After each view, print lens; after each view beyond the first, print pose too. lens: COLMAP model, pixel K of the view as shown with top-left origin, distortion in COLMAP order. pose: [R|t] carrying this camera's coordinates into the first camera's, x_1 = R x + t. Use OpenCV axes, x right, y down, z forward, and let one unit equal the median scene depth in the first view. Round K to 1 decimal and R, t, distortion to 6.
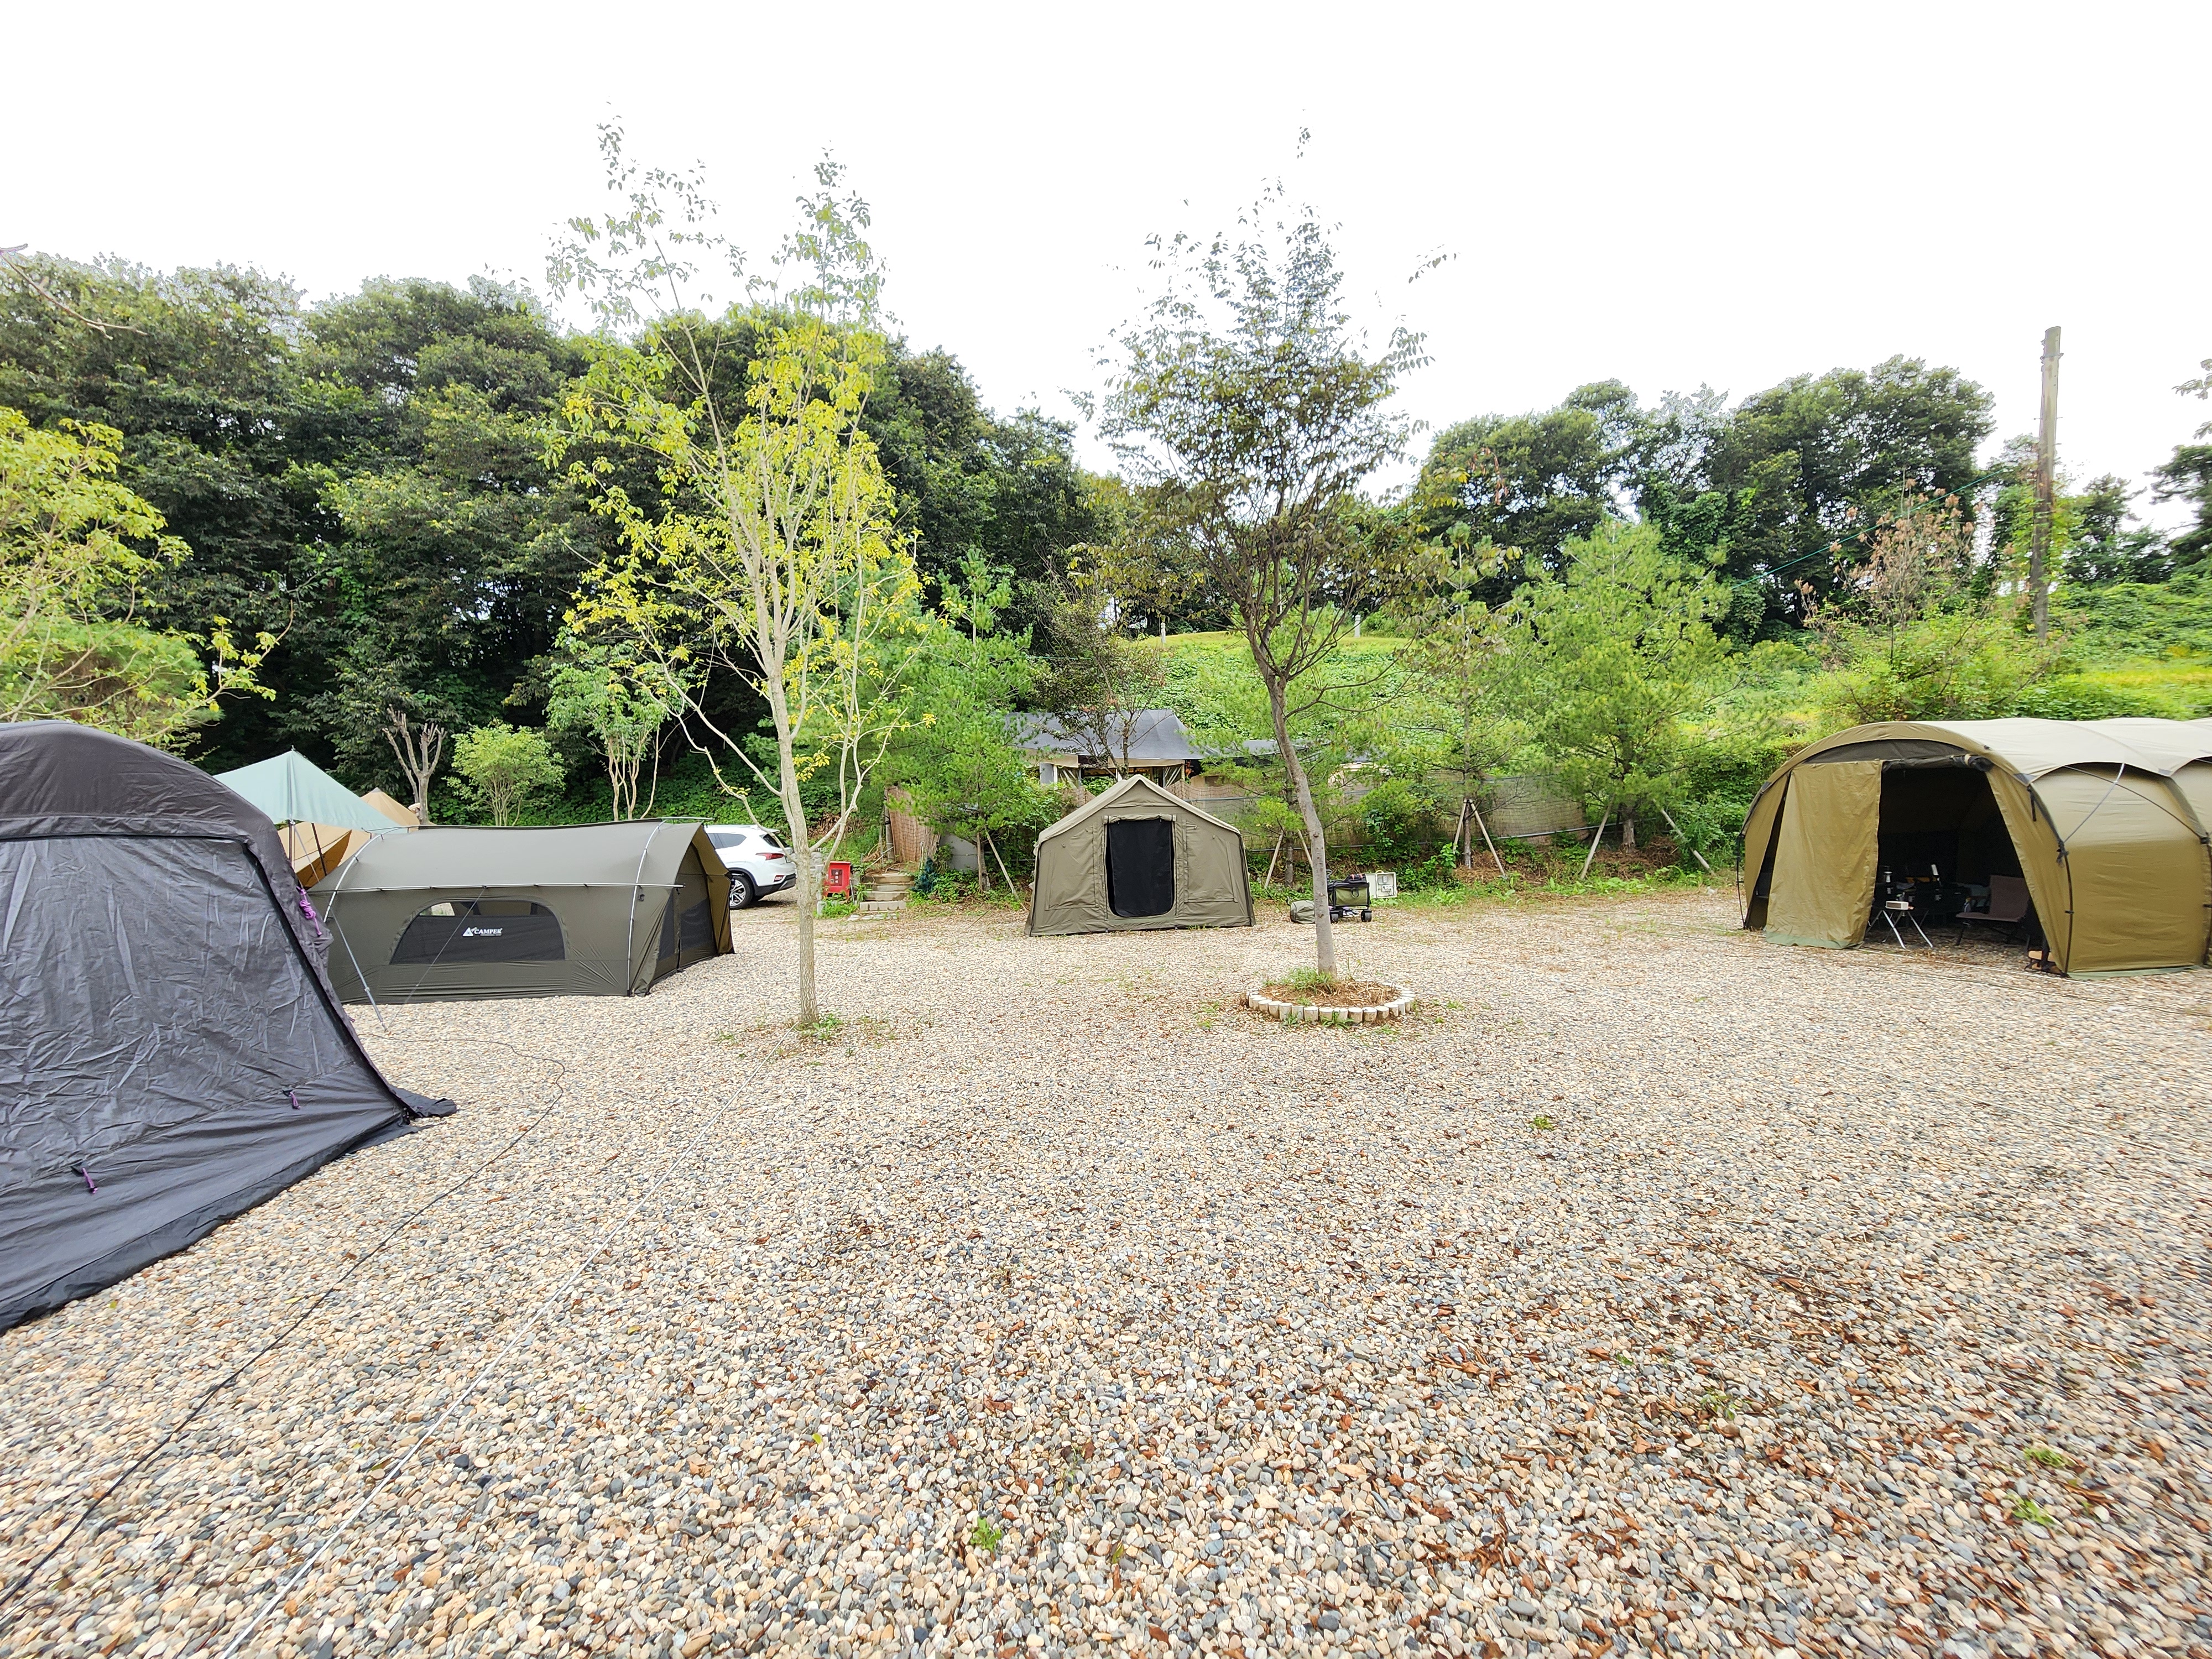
lens RADIAL K [[909.7, 0, 1099.1], [0, 909.7, 837.3], [0, 0, 1]] dist [-0.000848, 0.000908]
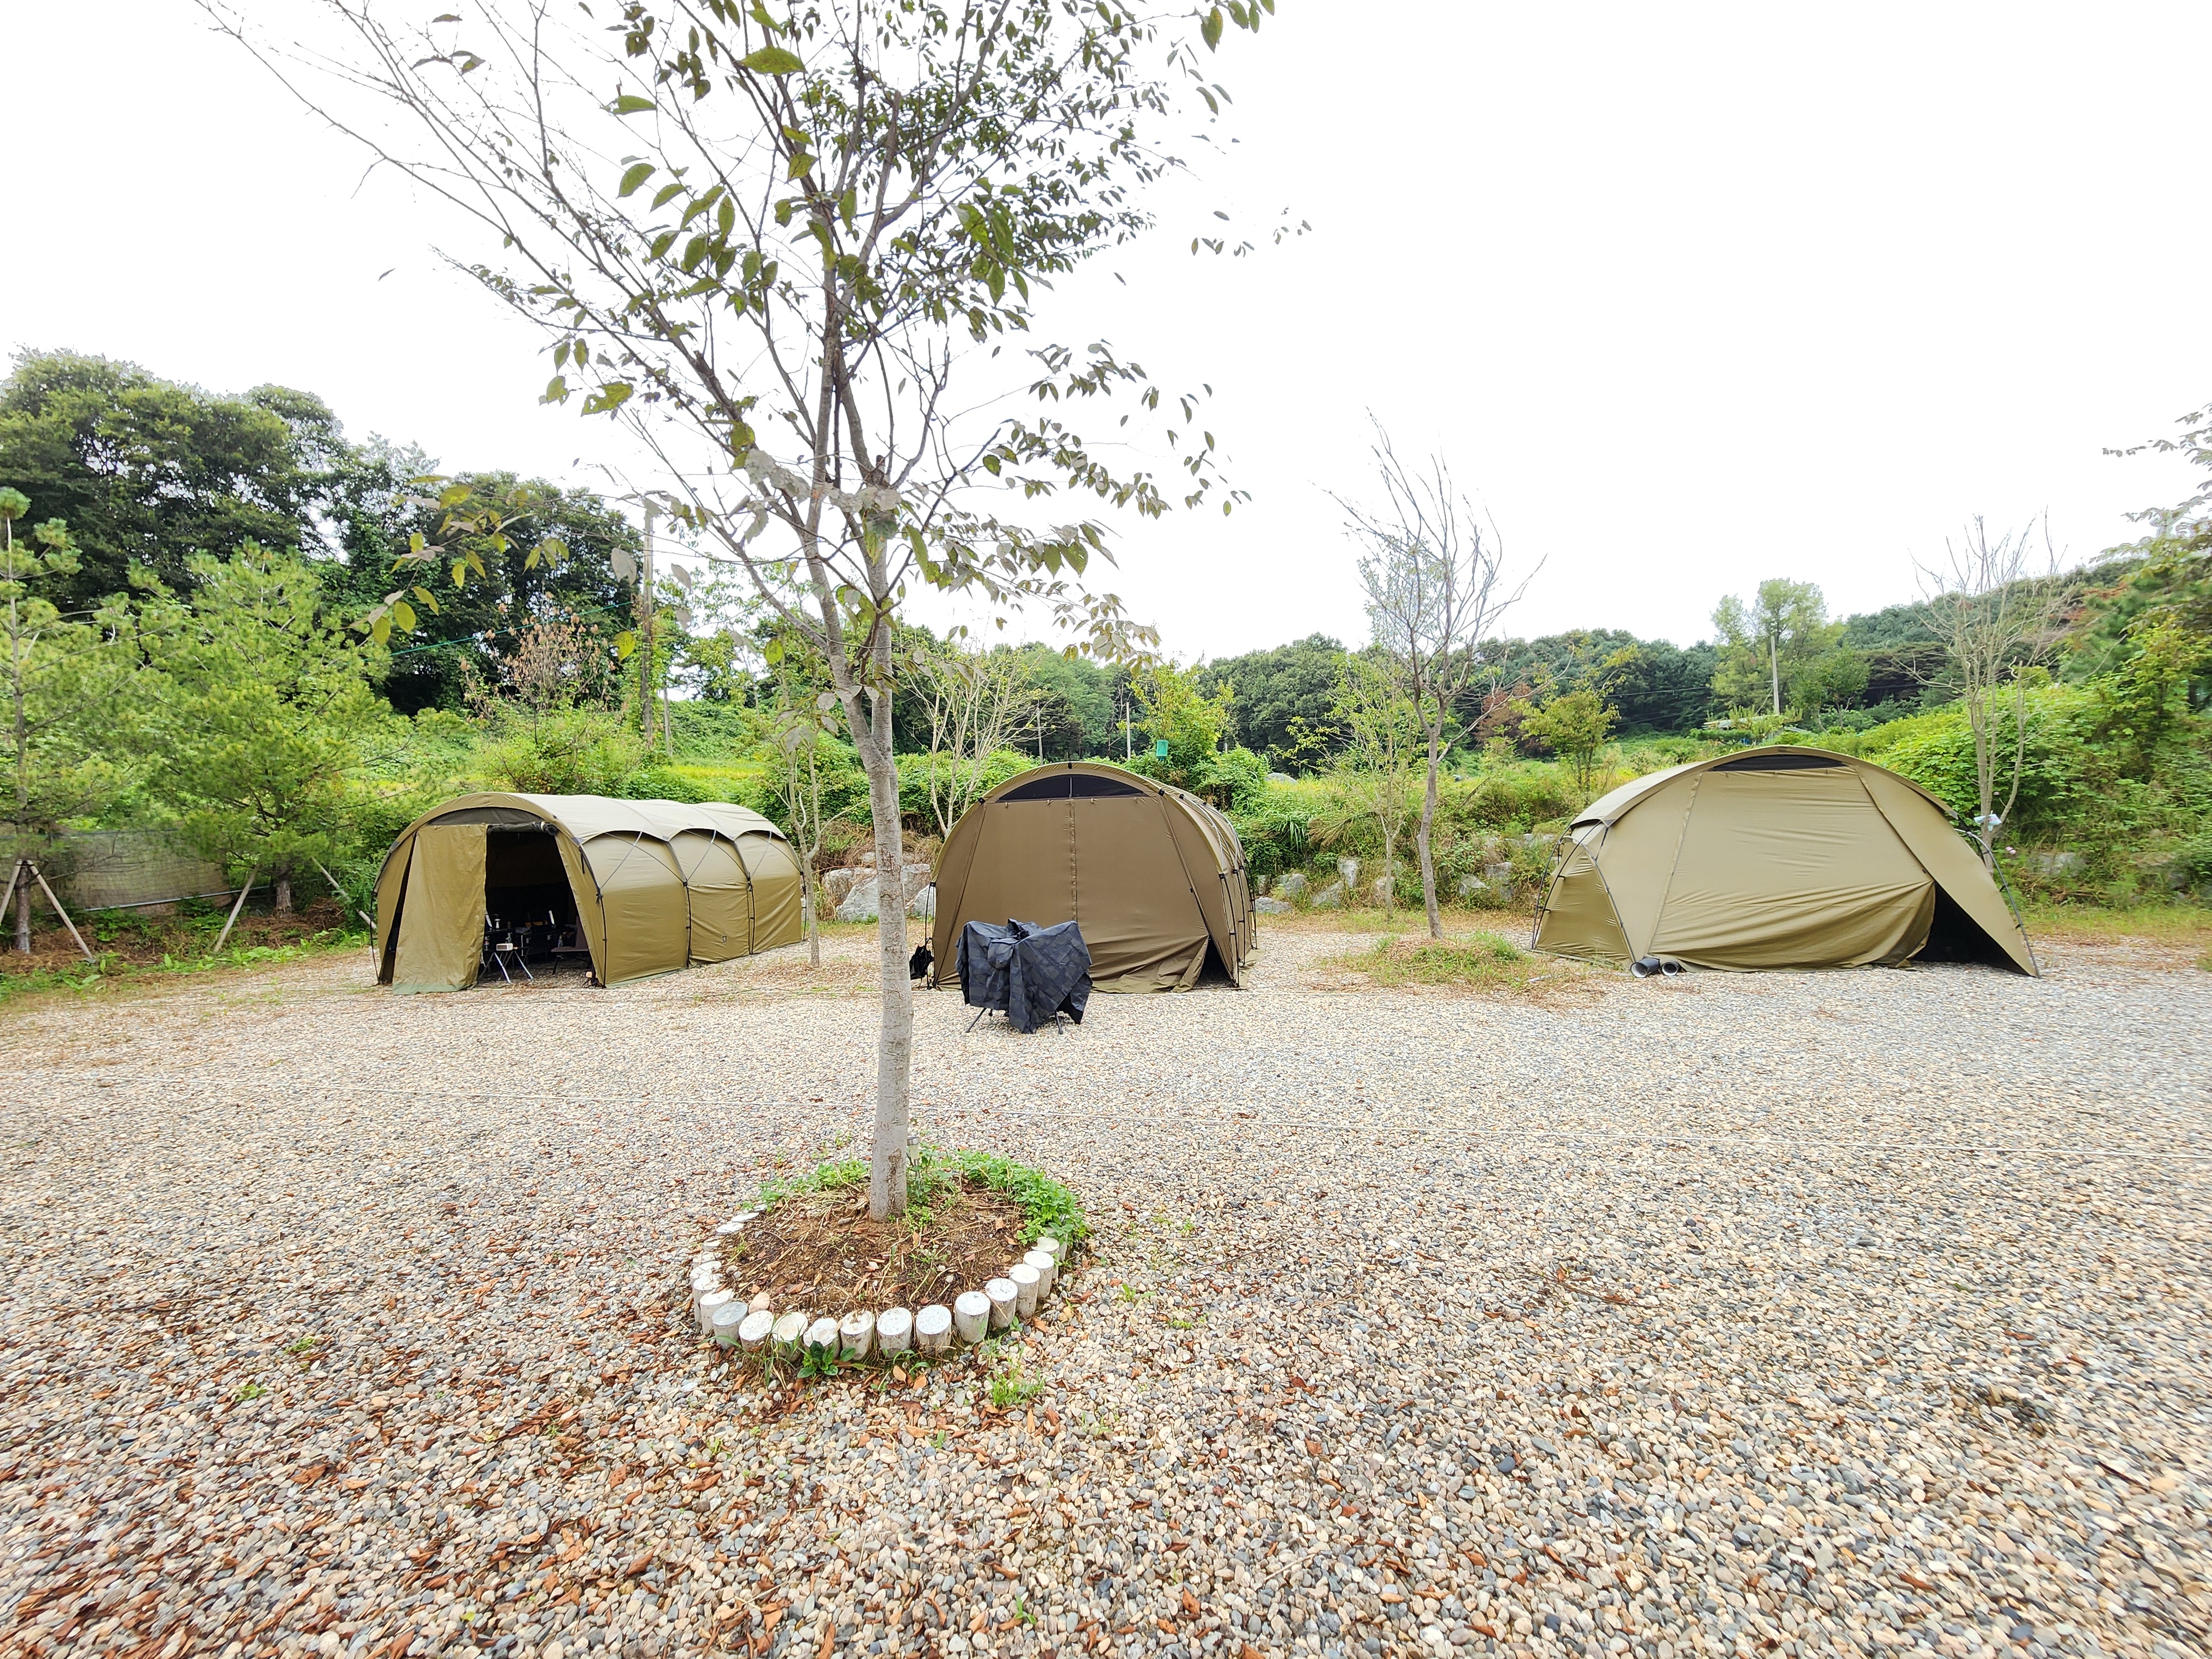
lens RADIAL K [[909.7, 0, 1098.0], [0, 909.7, 832.3], [0, 0, 1]] dist [-0.000848, 0.000908]
pose [[0.356628, 0.021530, 0.933998, 0.024773], [0.044063, 0.998234, -0.039835, 0.003813], [-0.933207, 0.055362, 0.355049, -0.081311]]
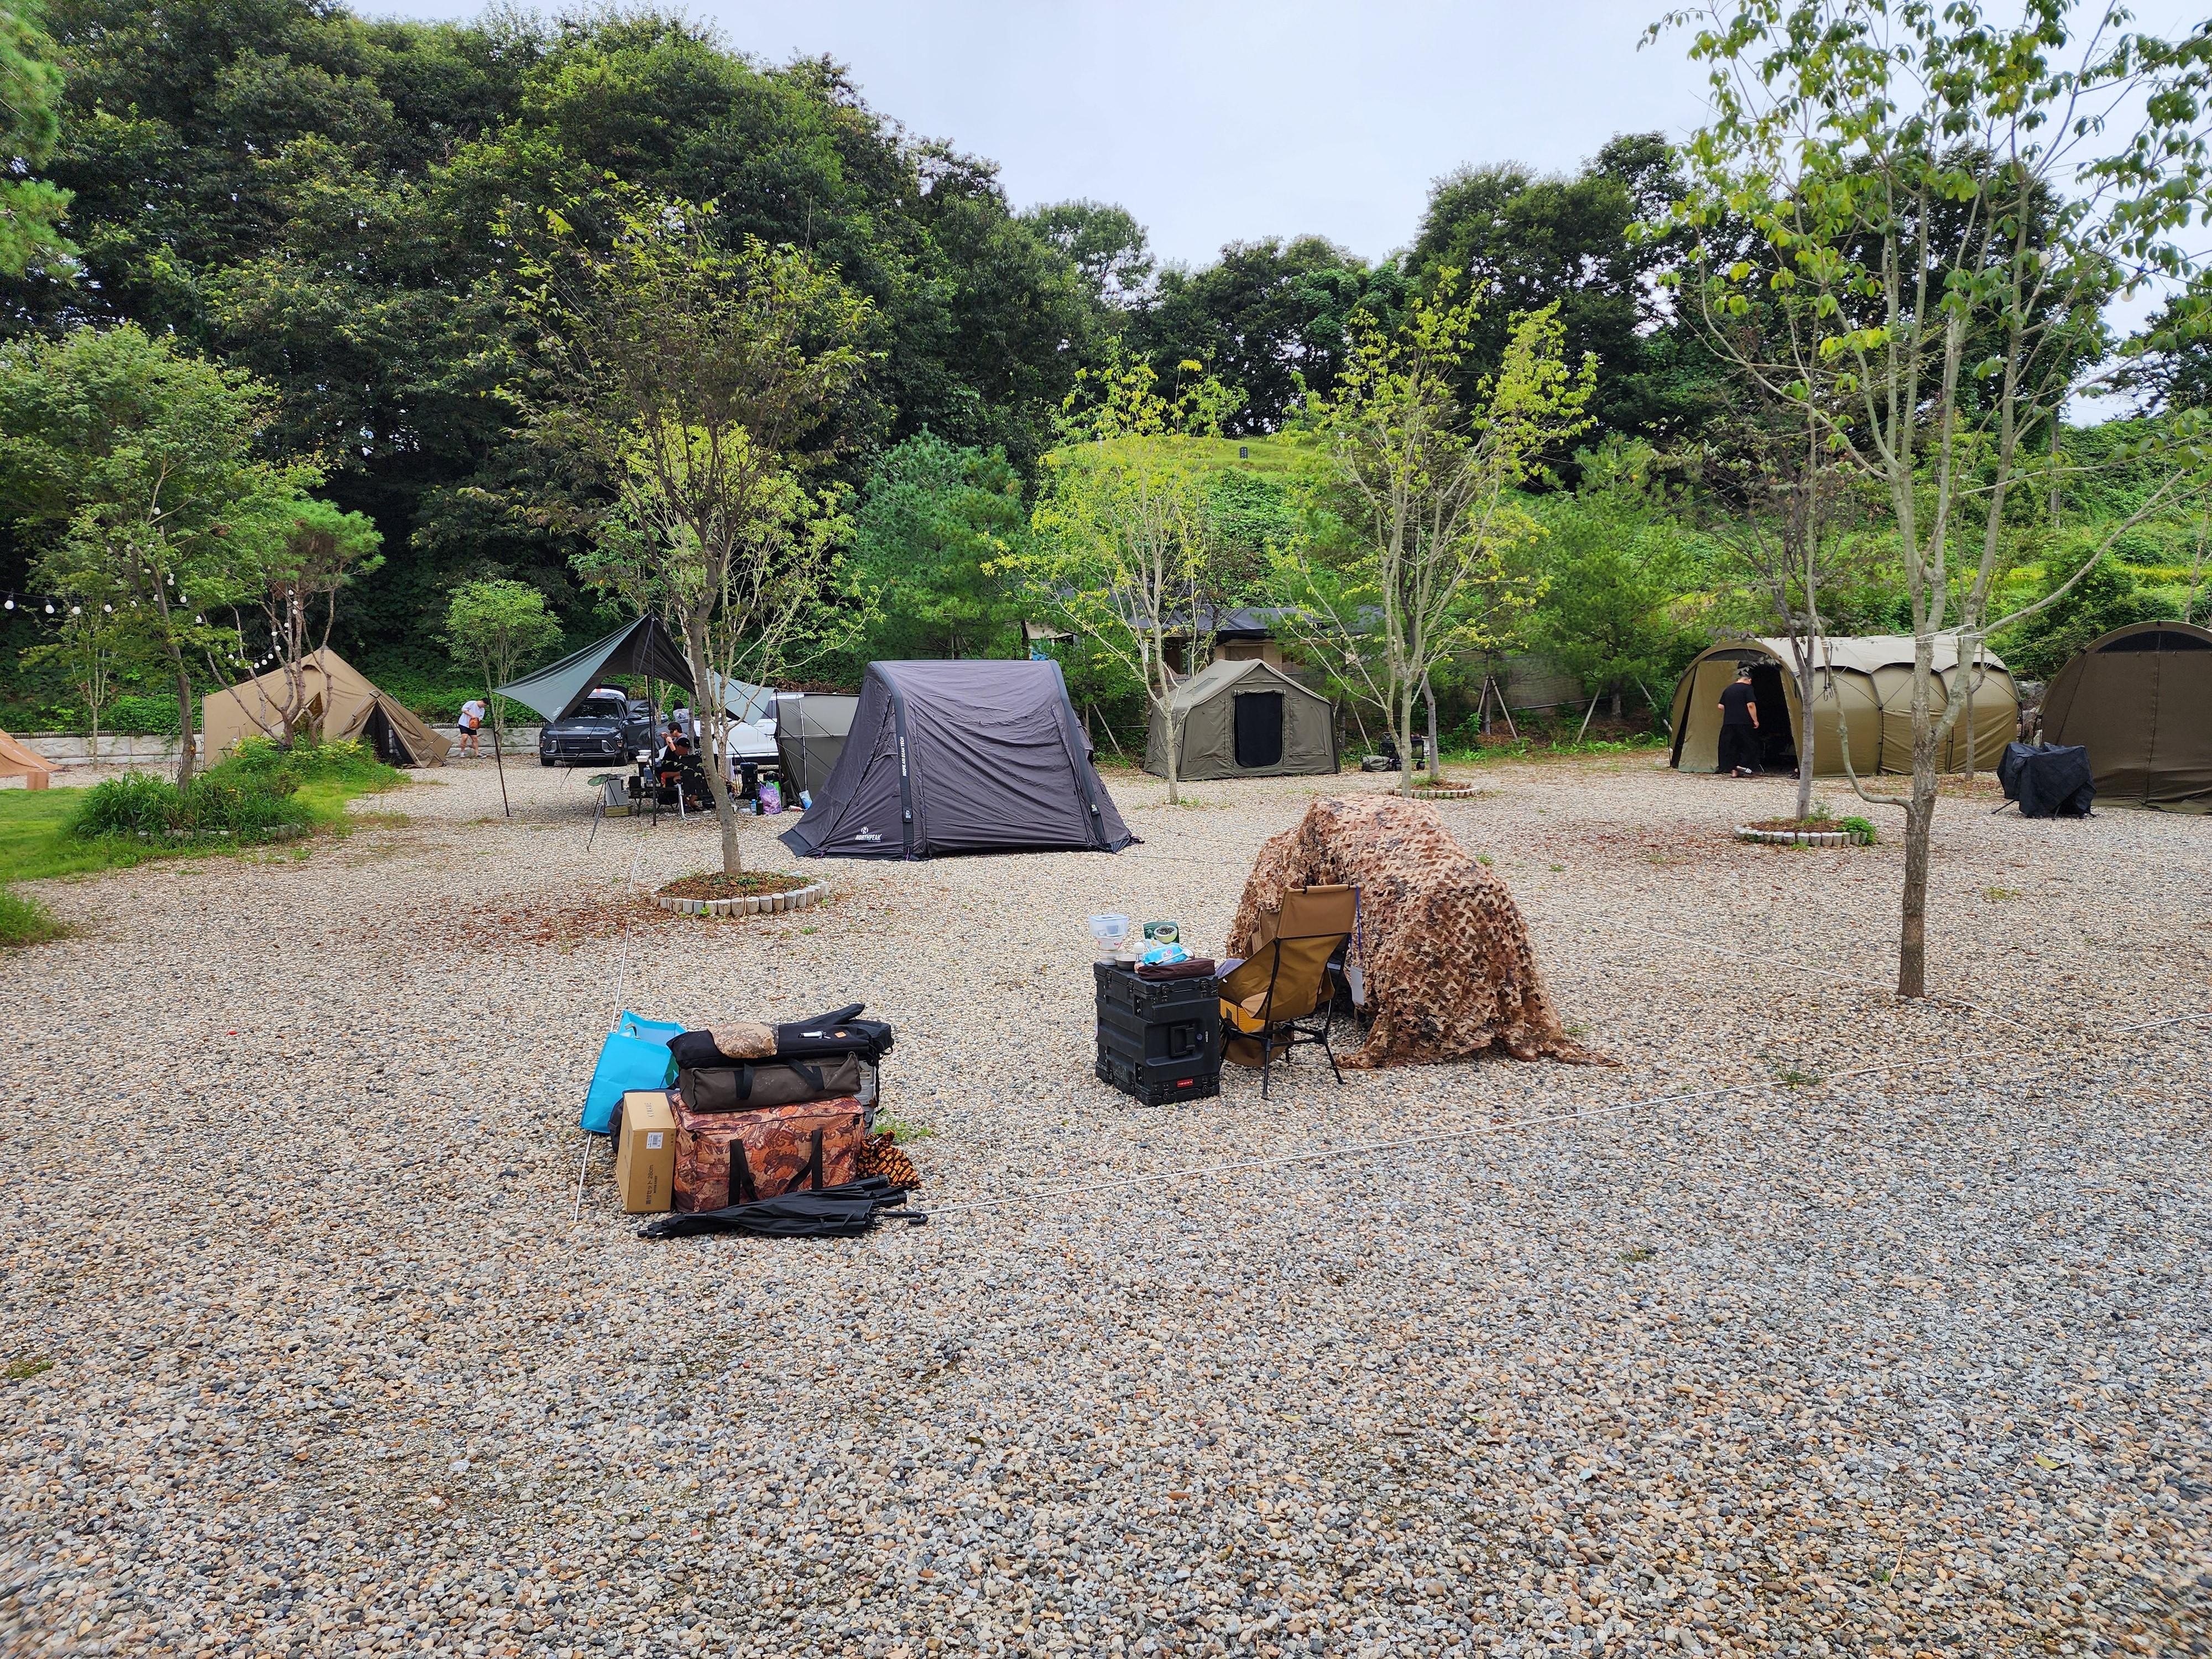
lens RADIAL K [[1481.8, 0, 1091.0], [0, 1481.8, 843.6], [0, 0, 1]] dist [0.041569, -0.019569]
pose [[0.988042, -0.007747, 0.153988, -0.416703], [-0.005953, 0.996075, 0.088309, 0.007898], [-0.154067, -0.088170, 0.984119, -0.863115]]
